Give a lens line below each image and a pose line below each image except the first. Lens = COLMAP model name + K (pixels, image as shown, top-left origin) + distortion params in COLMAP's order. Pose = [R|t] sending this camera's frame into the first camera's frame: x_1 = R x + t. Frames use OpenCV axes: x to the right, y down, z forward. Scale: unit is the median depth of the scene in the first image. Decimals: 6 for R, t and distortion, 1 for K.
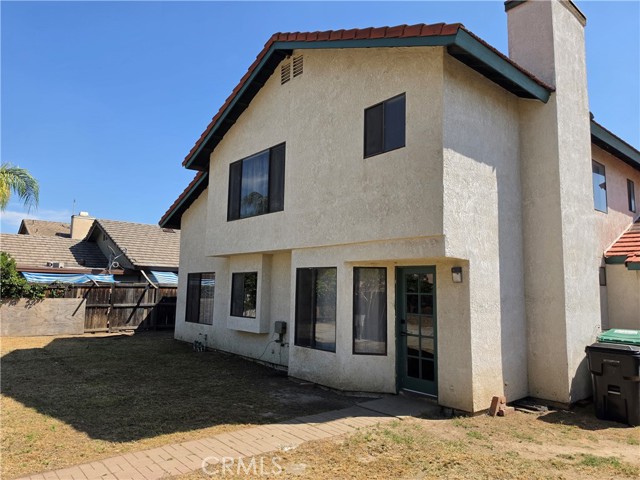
lens RADIAL K [[448.8, 0, 320.0], [0, 448.8, 240.0], [0, 0, 1]] dist [0.046888, -0.062009]
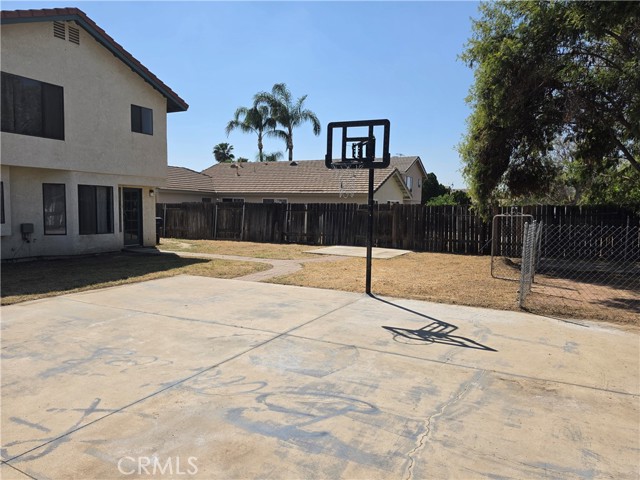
lens RADIAL K [[448.8, 0, 320.0], [0, 448.8, 240.0], [0, 0, 1]] dist [0.046888, -0.062009]
pose [[-0.386987, -0.086974, 0.917974, -1.815149], [-0.118480, 0.991979, 0.044038, 0.087989], [-0.914442, -0.091719, -0.394188, 0.882786]]
